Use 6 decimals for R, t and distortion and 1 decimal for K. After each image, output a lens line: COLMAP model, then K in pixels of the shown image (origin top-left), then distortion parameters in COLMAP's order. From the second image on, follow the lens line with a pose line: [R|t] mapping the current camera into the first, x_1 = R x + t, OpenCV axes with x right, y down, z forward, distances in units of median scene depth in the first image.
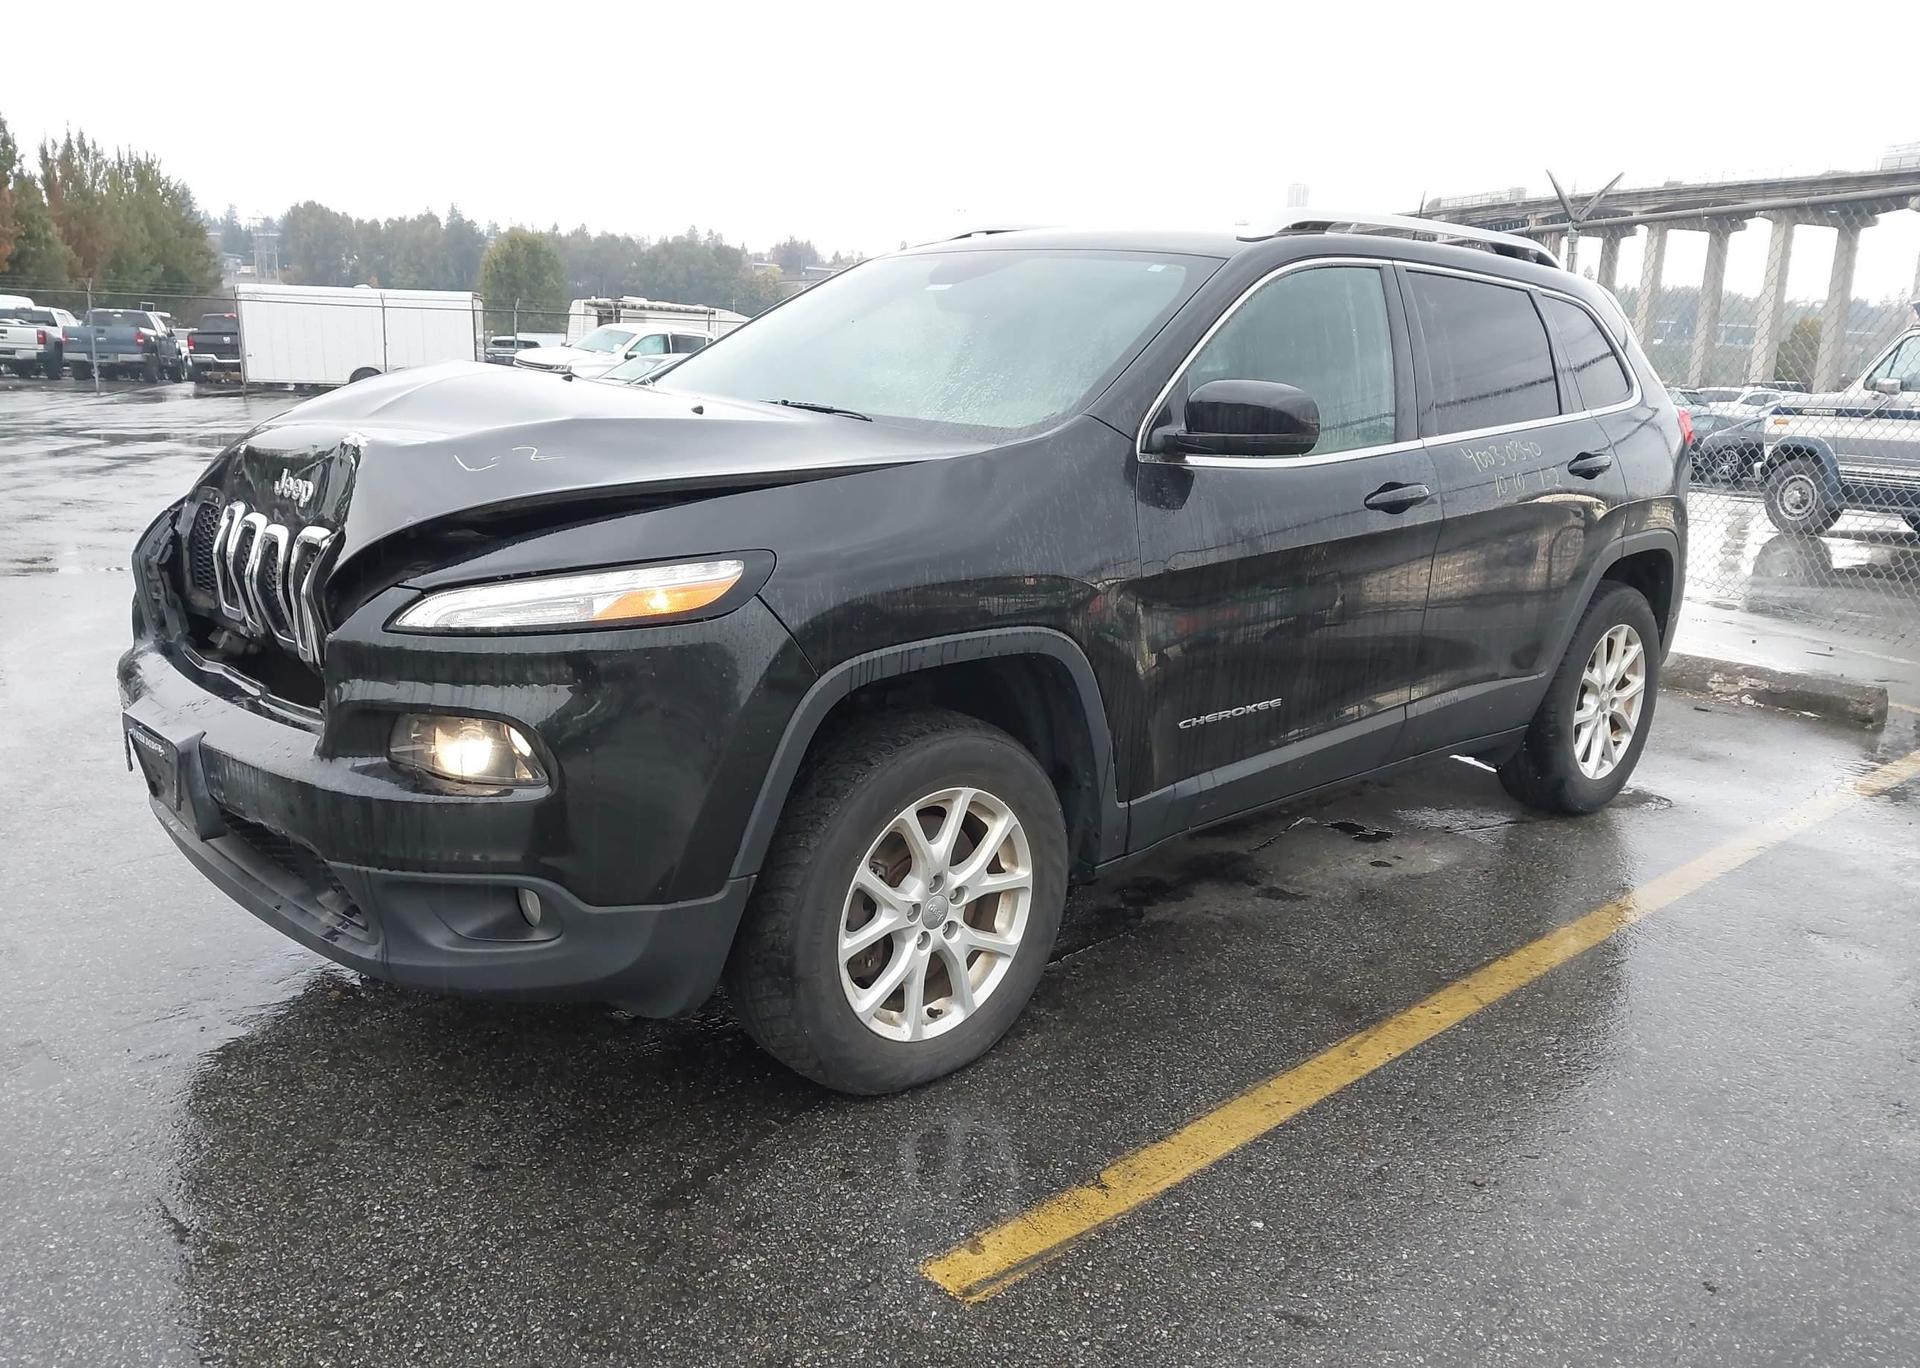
lens RADIAL K [[1520.4, 0, 942.6], [0, 1520.4, 684.5], [0, 0, 1]] dist [0.038134, -0.035146]
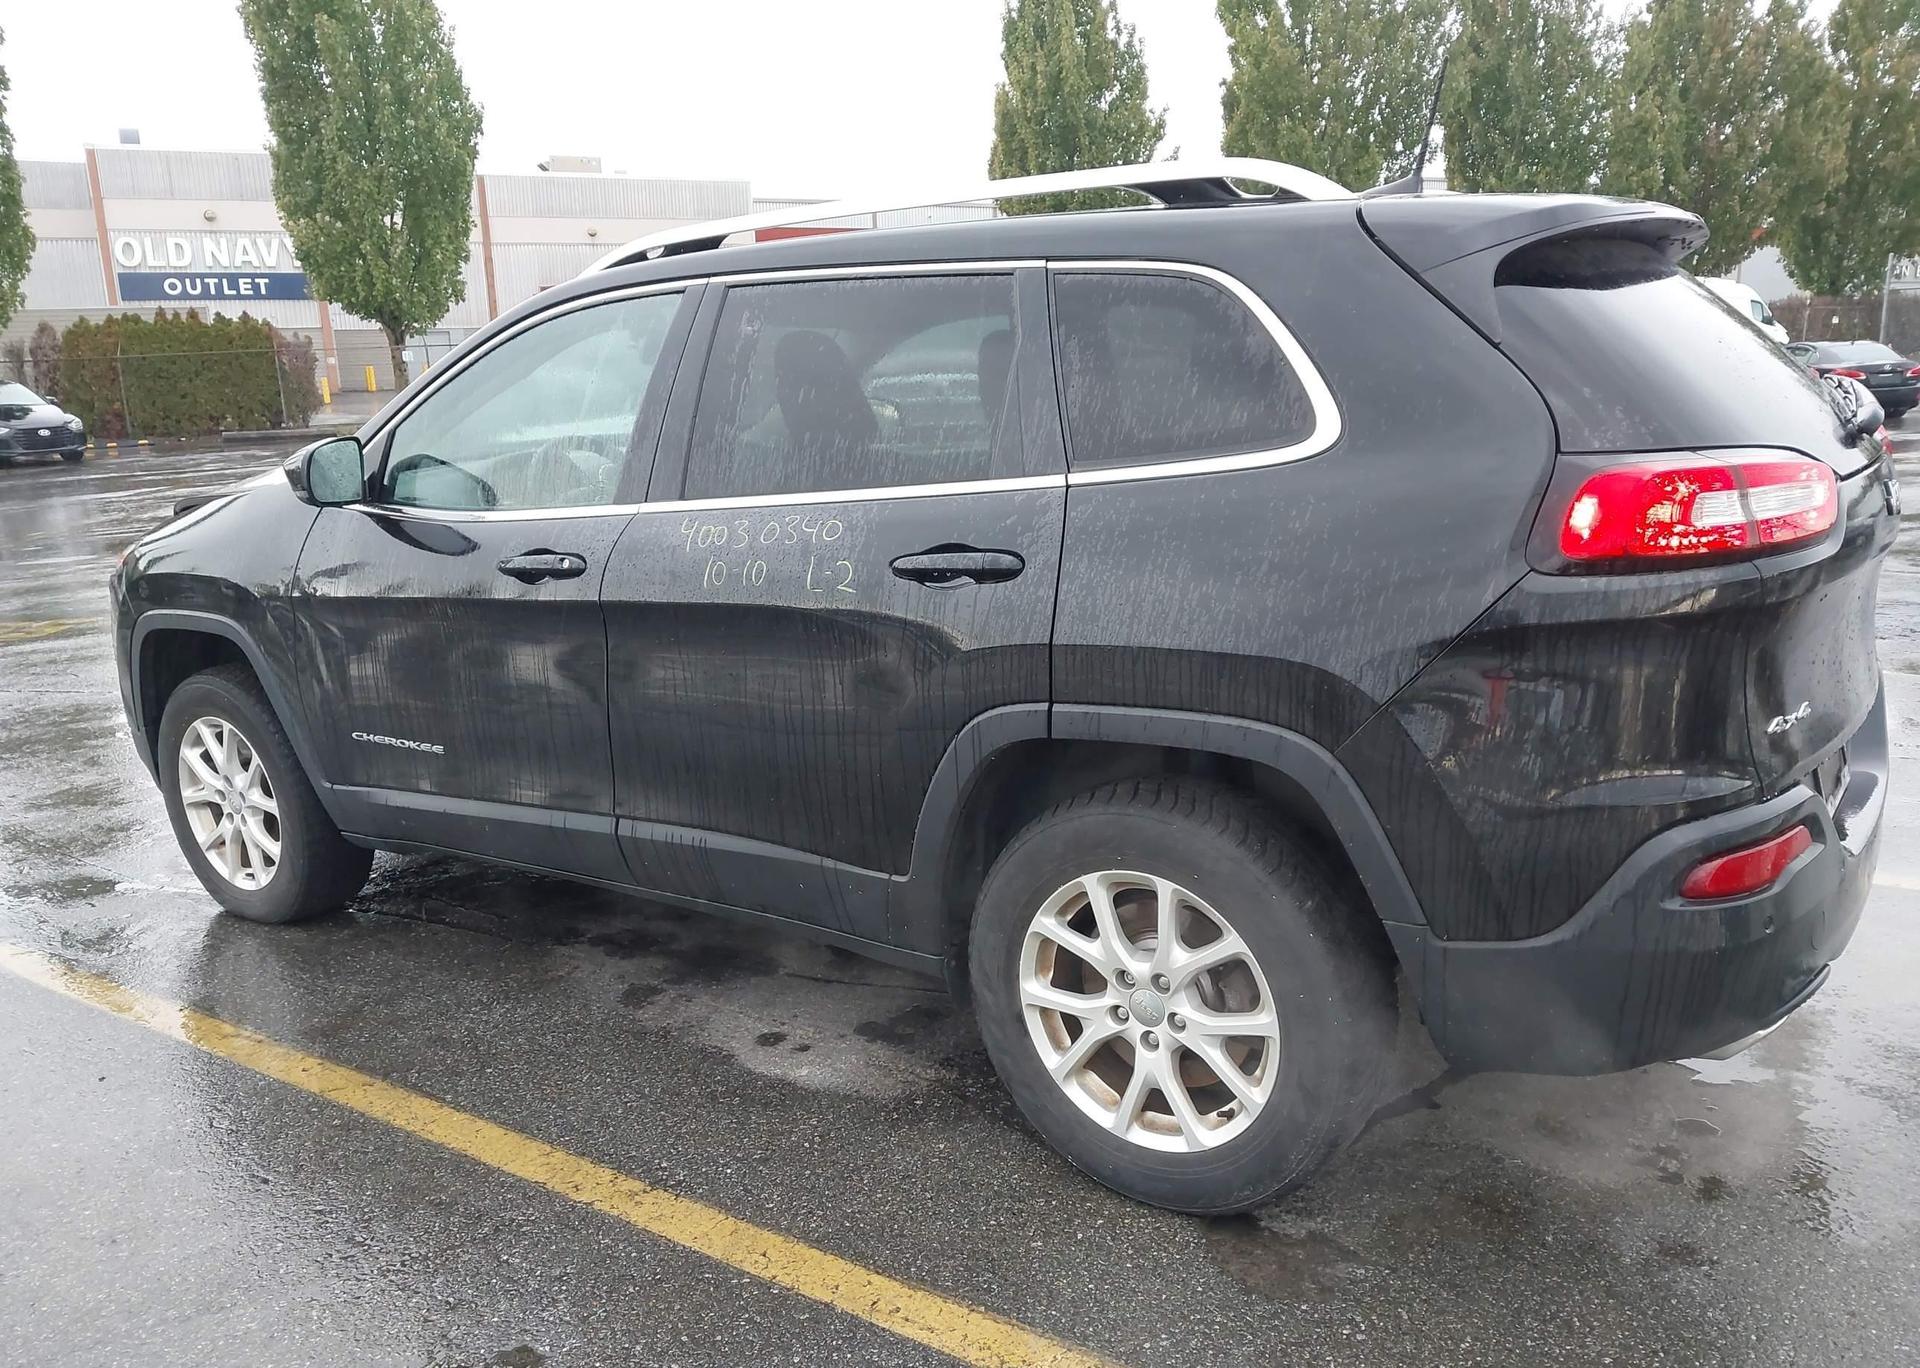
lens RADIAL K [[1515.2, 0, 960.0], [0, 1515.2, 684.0], [0, 0, 1]] dist [0.050115, -0.064174]
pose [[0.191511, 0.166659, -0.967237, 1.383514], [-0.161101, 0.977450, 0.136521, -0.246568], [0.968179, 0.129677, 0.214042, 1.213238]]
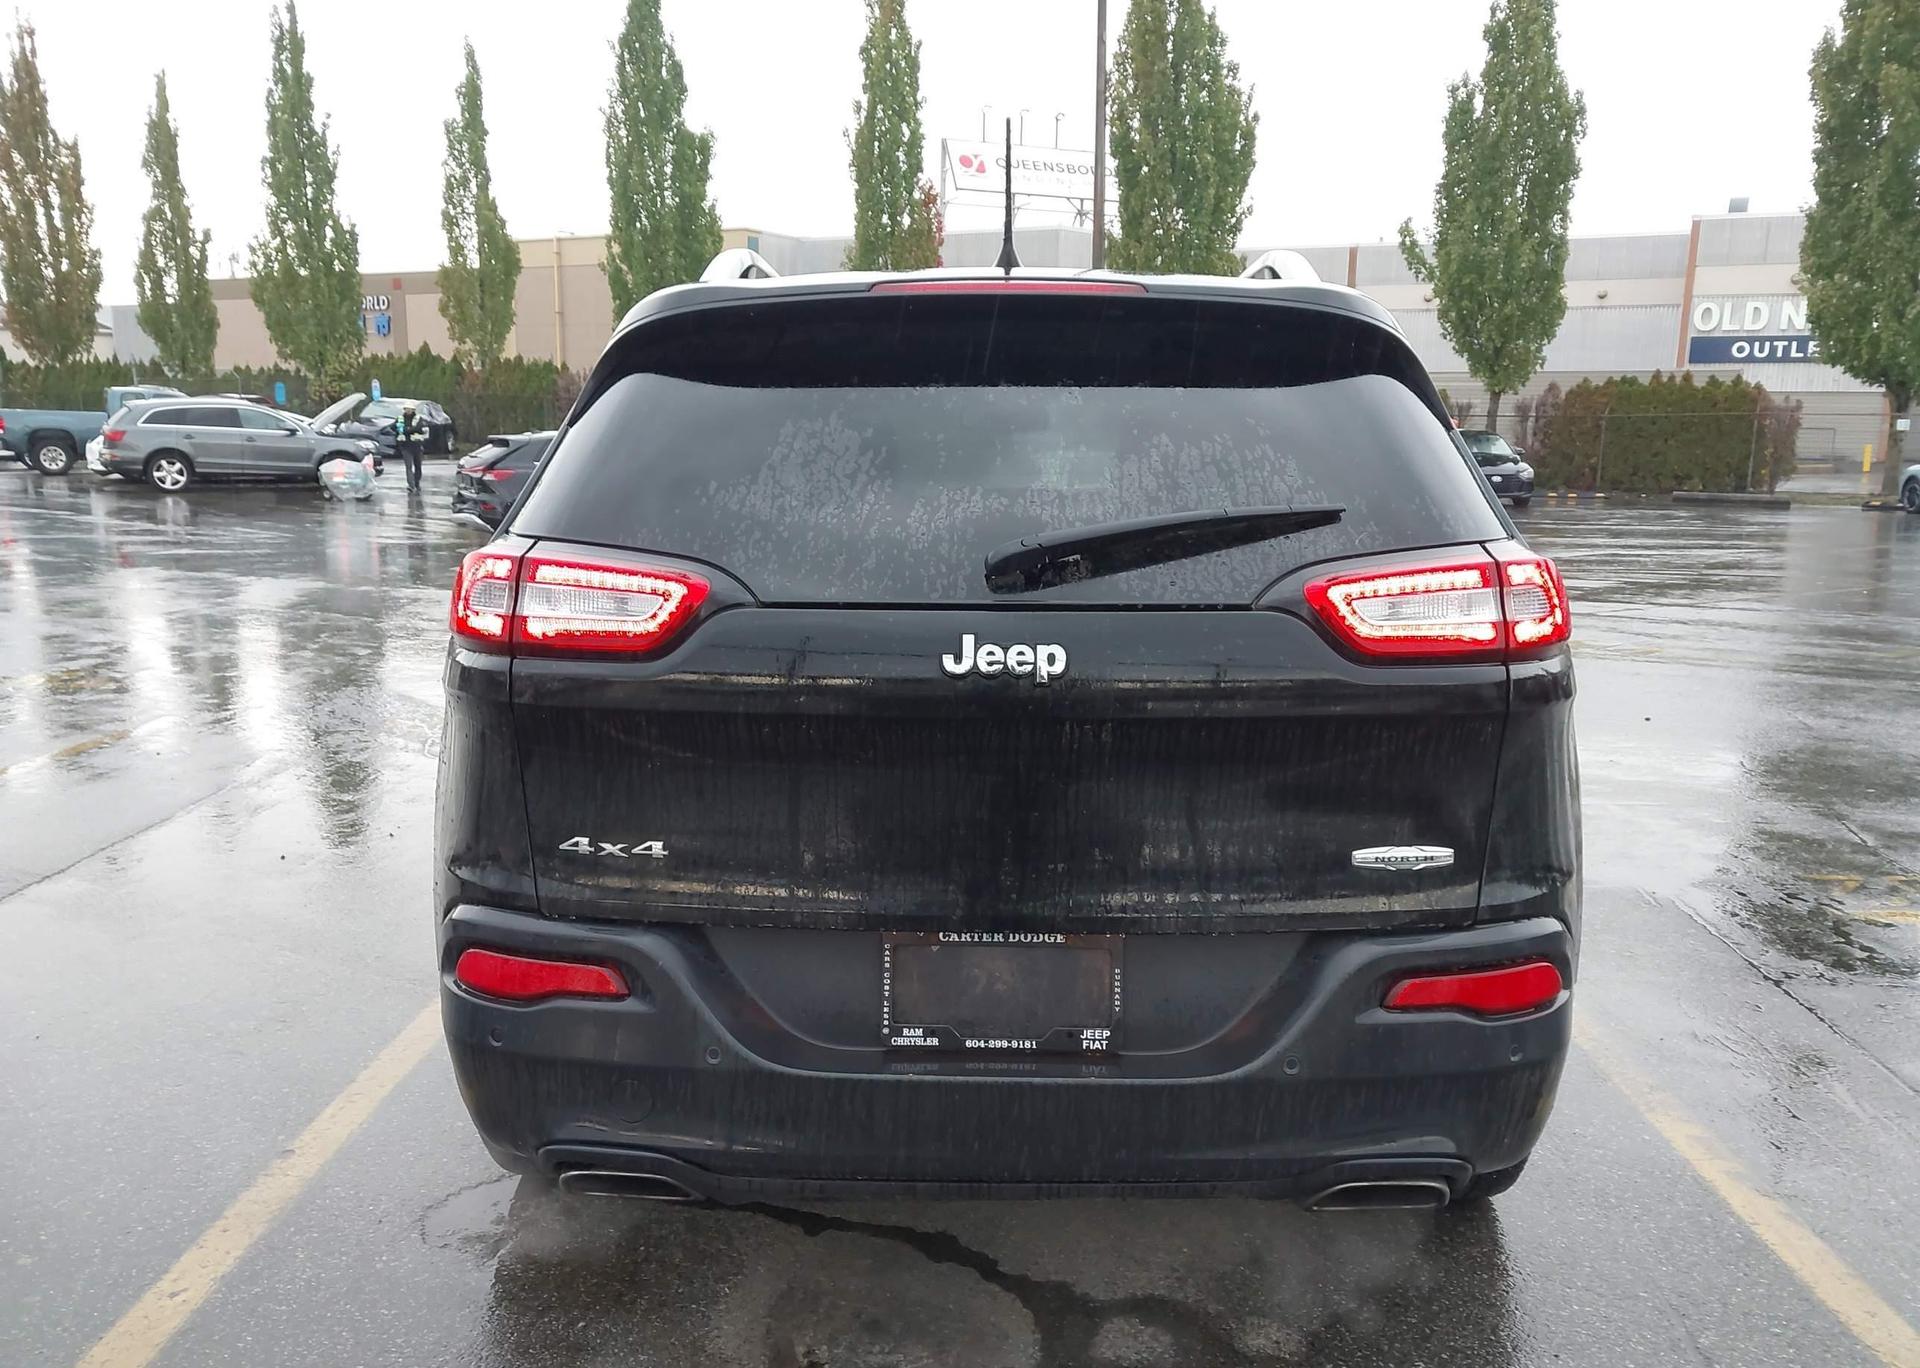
lens RADIAL K [[1514.9, 0, 986.6], [0, 1514.9, 685.9], [0, 0, 1]] dist [0.025462, -0.008052]
pose [[-0.698867, 0.072740, -0.711544, 1.119788], [-0.187431, 0.941426, 0.280333, -0.473329], [0.690257, 0.329281, -0.644298, 2.242807]]
